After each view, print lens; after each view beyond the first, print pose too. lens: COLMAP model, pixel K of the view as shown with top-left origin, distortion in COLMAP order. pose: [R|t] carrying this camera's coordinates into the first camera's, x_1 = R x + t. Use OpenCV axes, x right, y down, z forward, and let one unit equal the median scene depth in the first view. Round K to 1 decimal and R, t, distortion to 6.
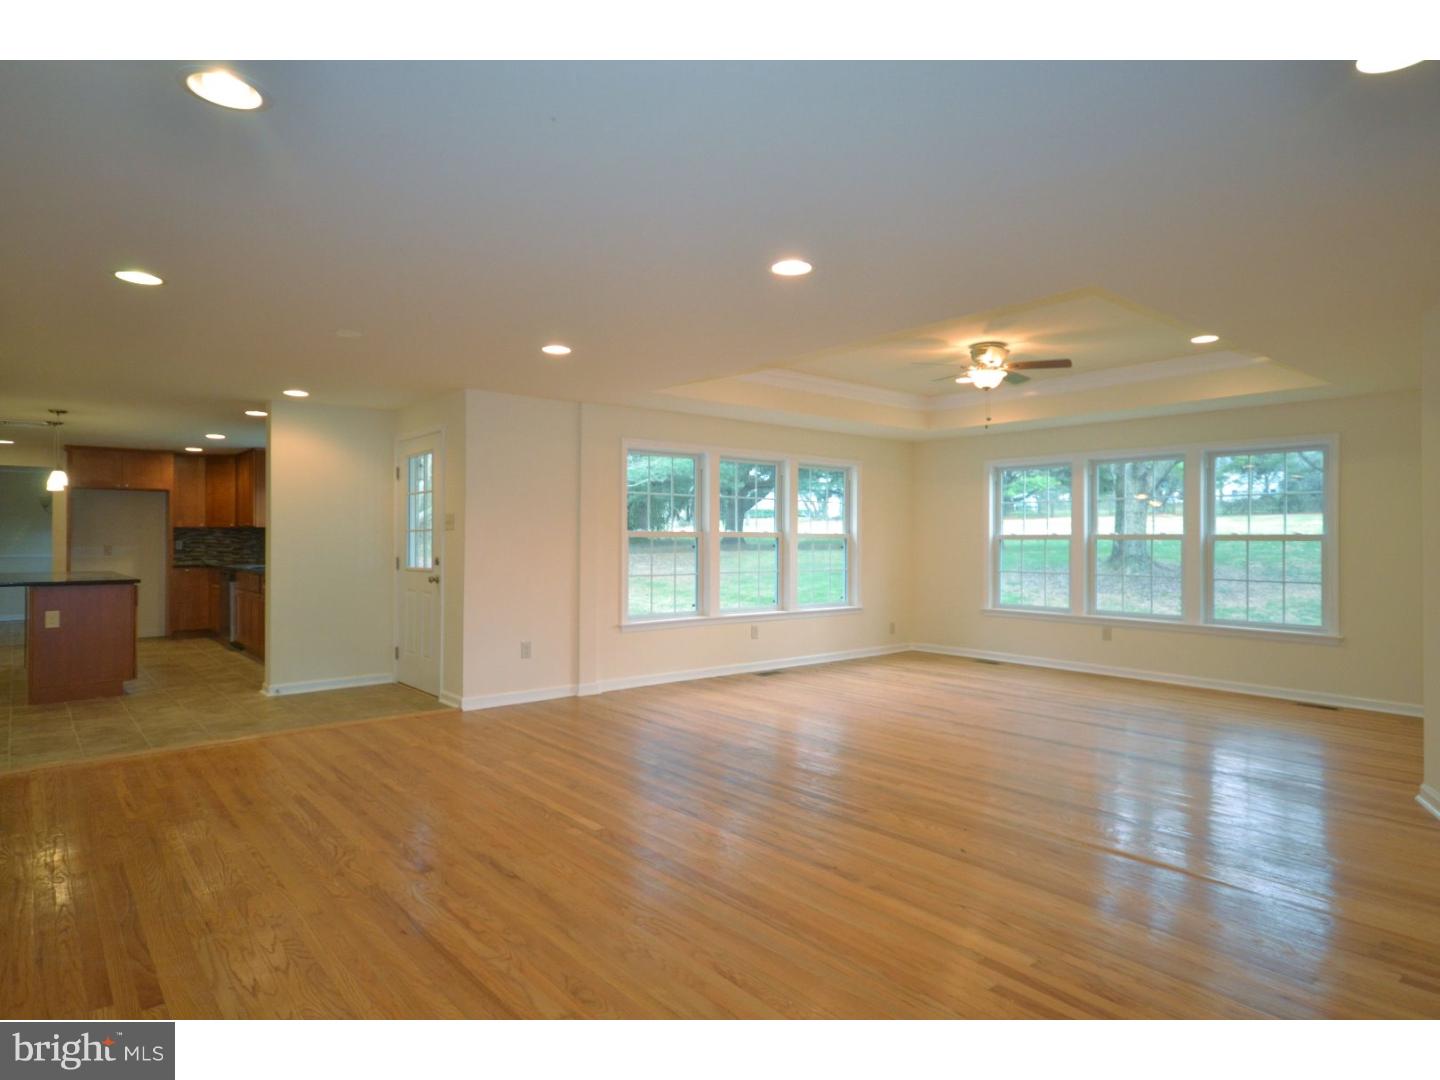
lens RADIAL K [[821.2, 0, 720.0], [0, 821.2, 540.0], [0, 0, 1]] dist [0.006134, 0.000665]
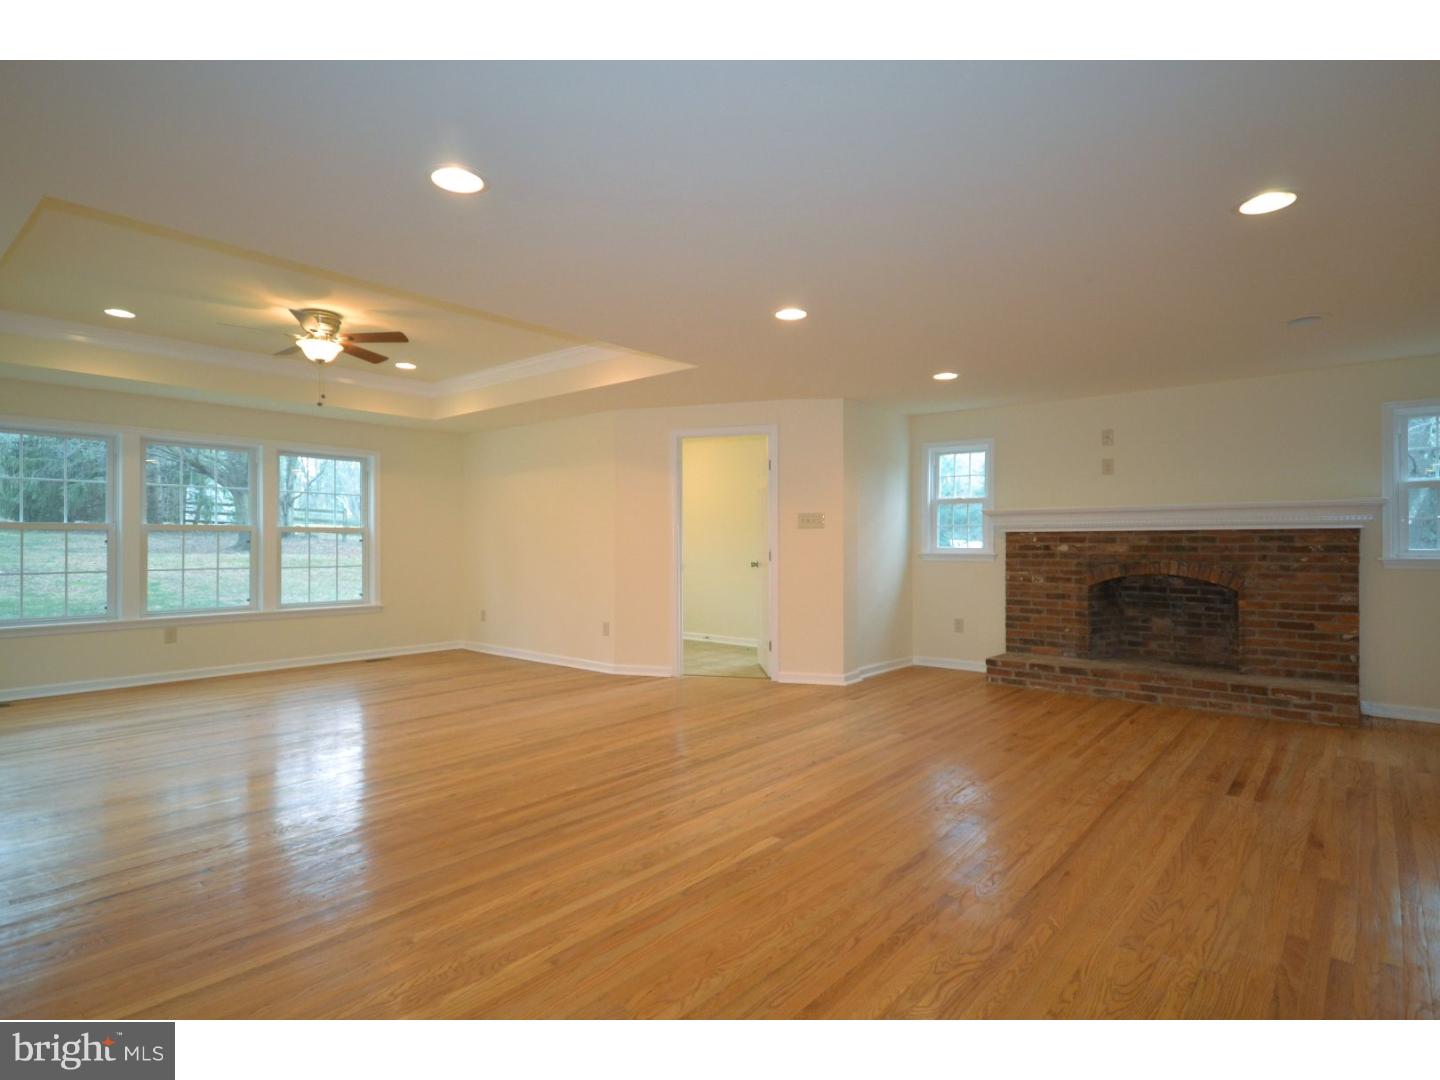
lens RADIAL K [[757.5, 0, 720.0], [0, 757.5, 540.0], [0, 0, 1]] dist [0.002072, 0.001452]
pose [[-0.156004, -0.006237, 0.987737, -0.876444], [0.000016, 0.999980, 0.006317, 0.009686], [-0.987756, 0.001002, -0.156001, 1.073316]]
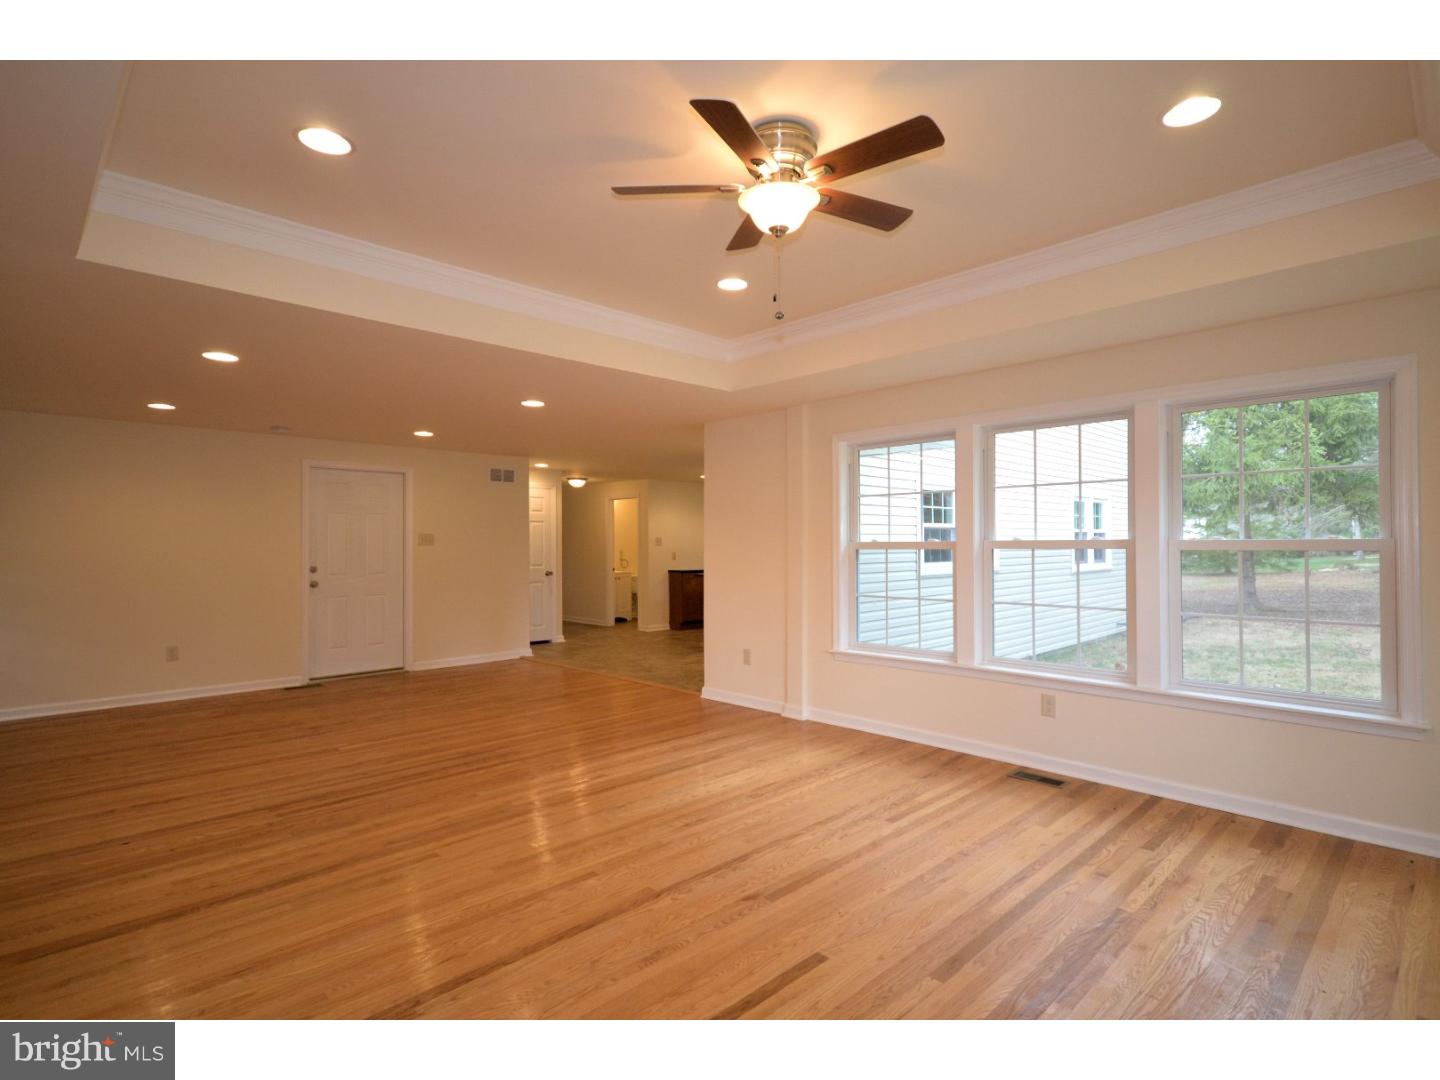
lens RADIAL K [[736.6, 0, 720.0], [0, 736.6, 540.0], [0, 0, 1]] dist [0.000601, 0.000121]
pose [[0.074892, -0.011133, -0.997130, 1.105228], [0.001487, 0.999938, -0.011053, -0.006603], [0.997191, -0.000654, 0.074904, 1.427070]]
